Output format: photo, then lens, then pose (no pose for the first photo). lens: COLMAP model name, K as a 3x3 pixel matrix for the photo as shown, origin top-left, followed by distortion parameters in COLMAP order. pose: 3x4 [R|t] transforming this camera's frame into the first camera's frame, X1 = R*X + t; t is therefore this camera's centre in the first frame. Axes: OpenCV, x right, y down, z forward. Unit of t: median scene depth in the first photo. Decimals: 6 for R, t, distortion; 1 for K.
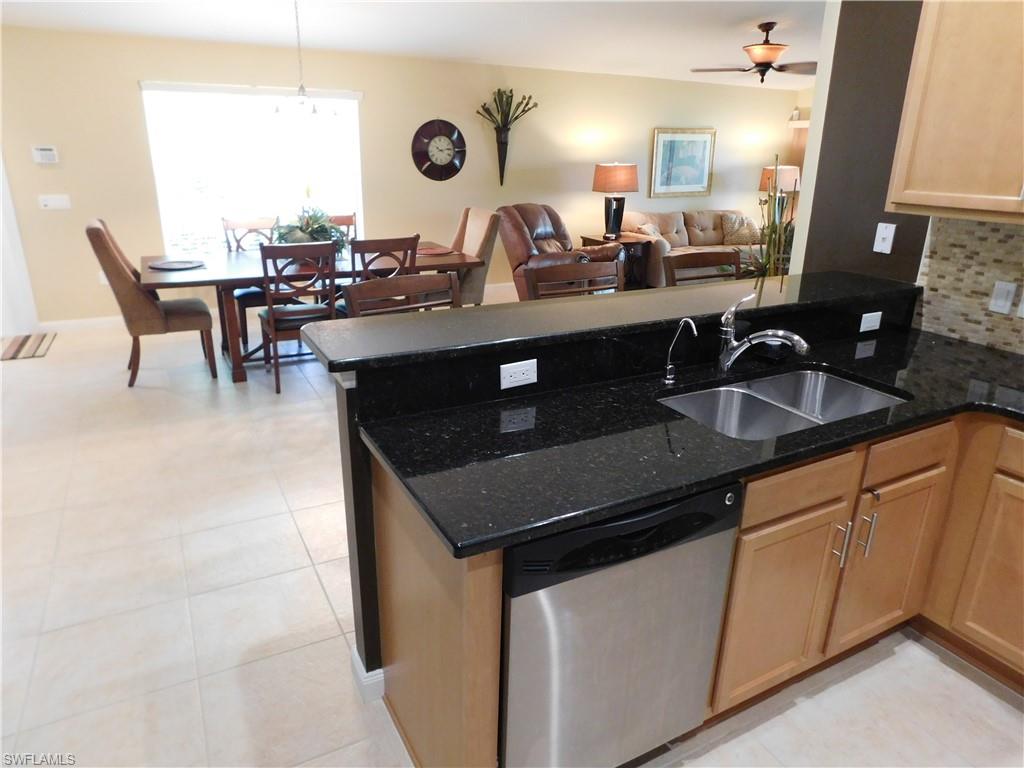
lens RADIAL K [[673.6, 0, 512.0], [0, 673.6, 384.0], [0, 0, 1]] dist [-0.060053, 0.042566]
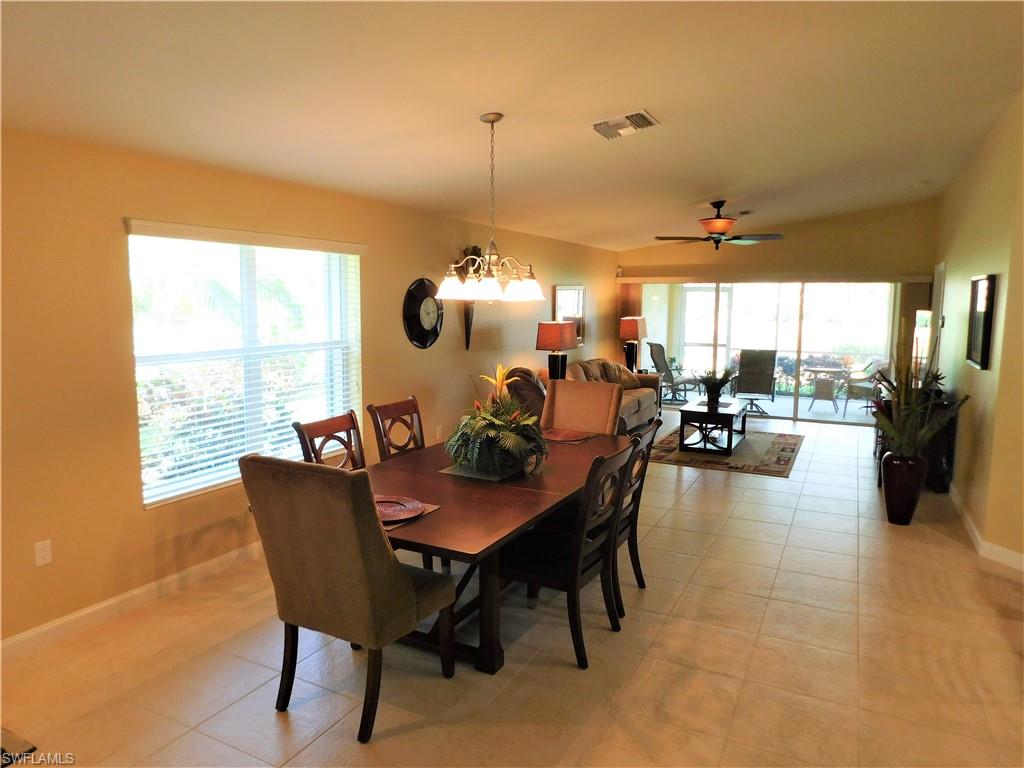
lens RADIAL K [[673.6, 0, 512.0], [0, 673.6, 384.0], [0, 0, 1]] dist [-0.060053, 0.042566]
pose [[0.825929, -0.081147, 0.557903, -0.567952], [0.194171, 0.969986, -0.146369, -0.134210], [-0.529281, 0.229219, 0.816896, 0.307307]]
